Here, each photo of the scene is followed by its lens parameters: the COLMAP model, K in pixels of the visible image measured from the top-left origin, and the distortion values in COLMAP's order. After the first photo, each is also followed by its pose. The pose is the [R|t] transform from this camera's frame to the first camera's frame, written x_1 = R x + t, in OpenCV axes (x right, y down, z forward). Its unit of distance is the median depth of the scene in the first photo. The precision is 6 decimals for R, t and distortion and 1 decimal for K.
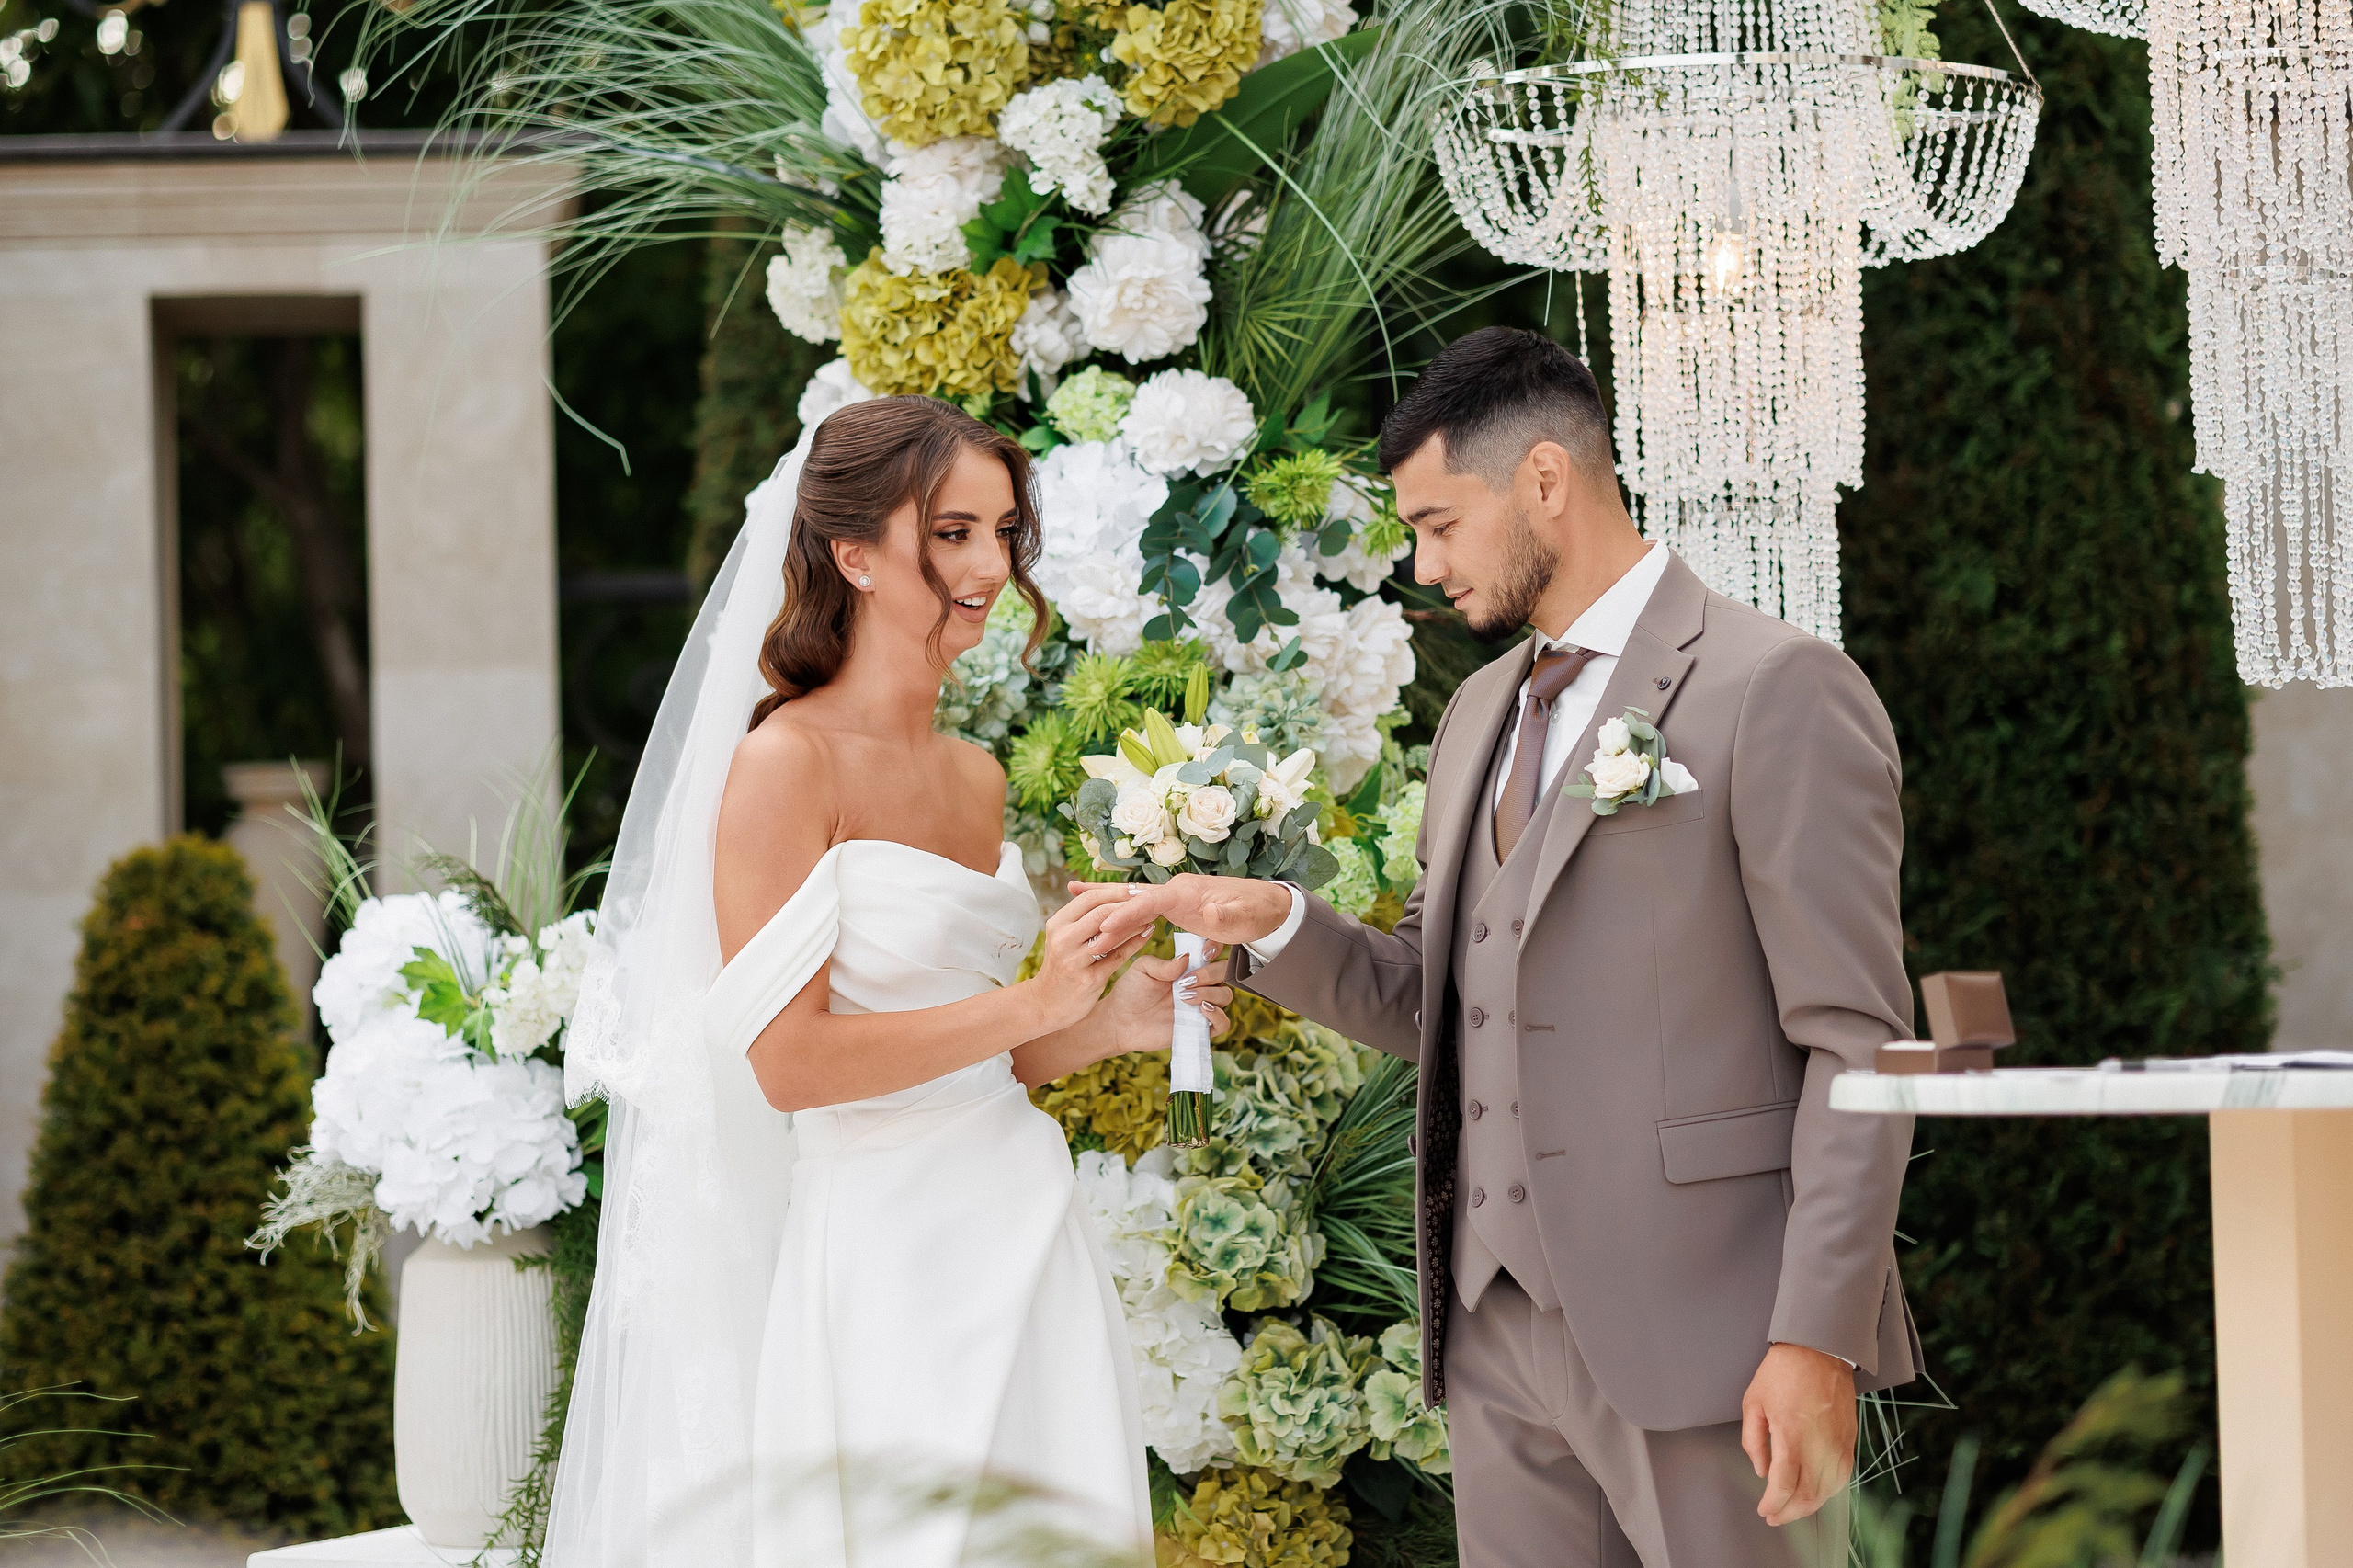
lens RADIAL K [[5908.0, 0, 1219.2], [0, 5908.0, 831.6], [0, 0, 1]] dist [0.269825, 0.000000]
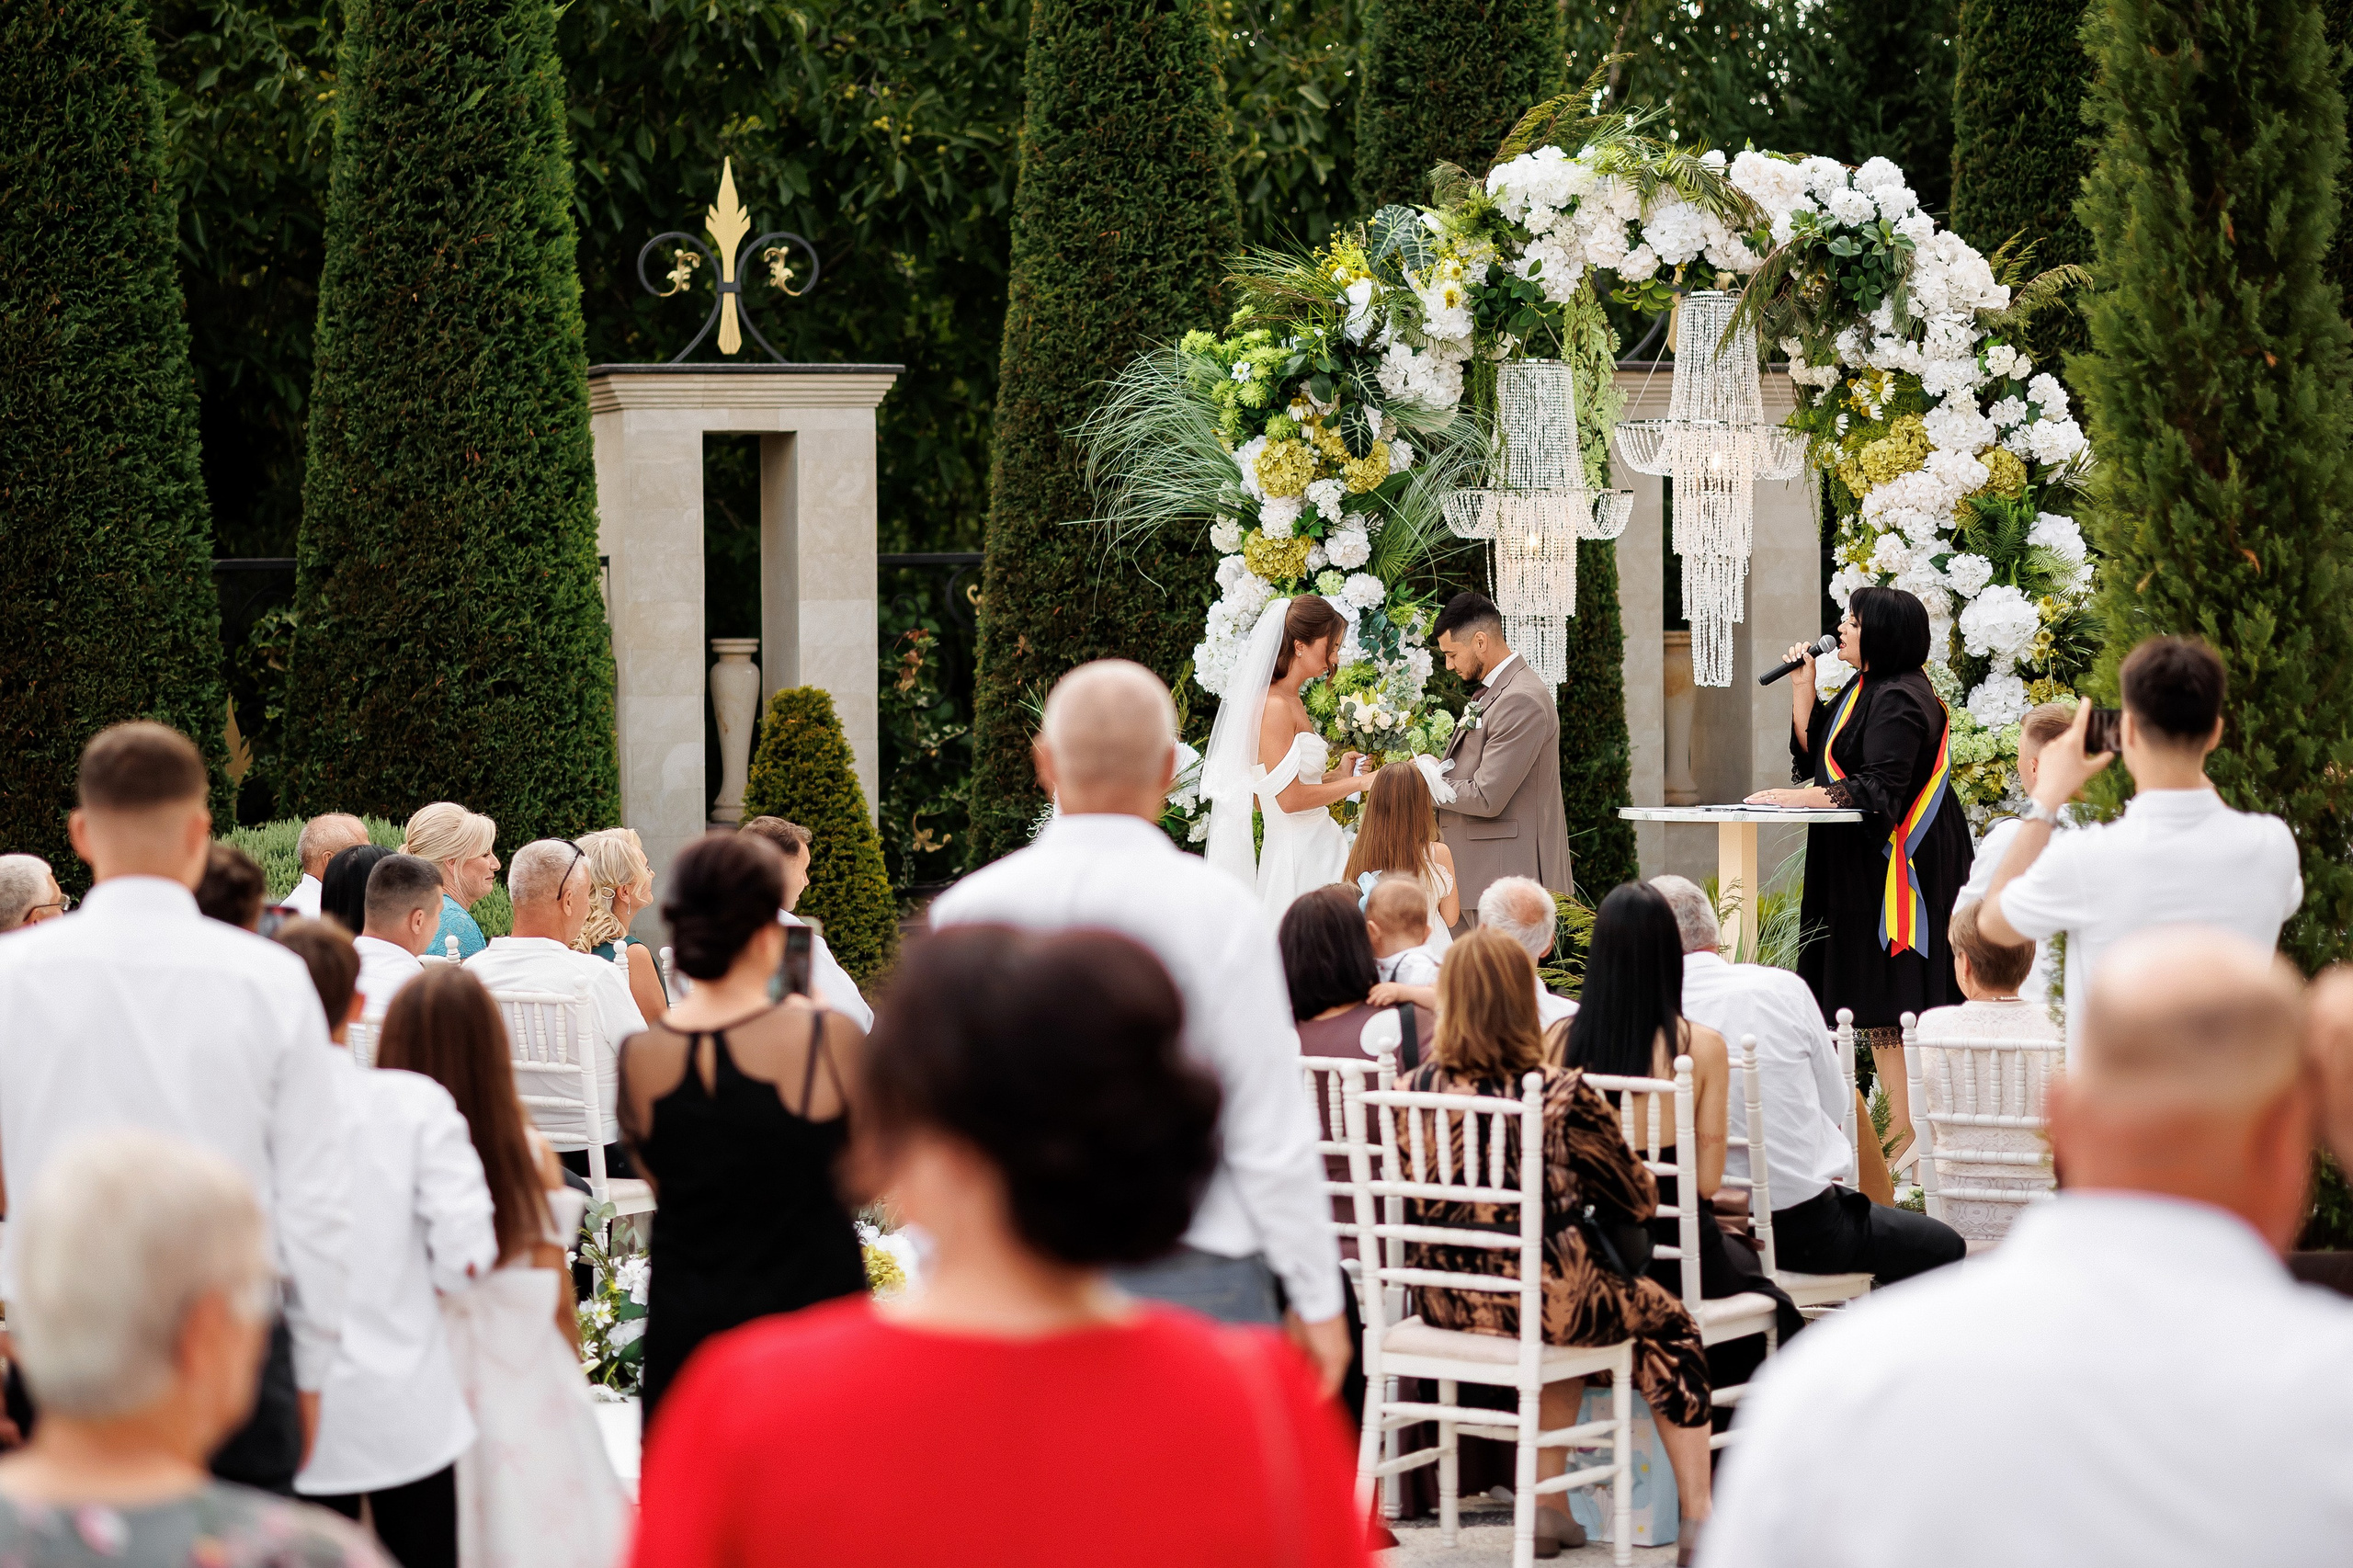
lens RADIAL K [[5908.0, 0, 1176.9], [0, 5908.0, 779.7], [0, 0, 1]] dist [0.269825, 0.000000]
pose [[0.984558, 0.016746, 0.174254, -0.638429], [-0.026308, 0.998263, 0.052711, -0.130525], [-0.173069, -0.056482, 0.983289, -2.031336]]
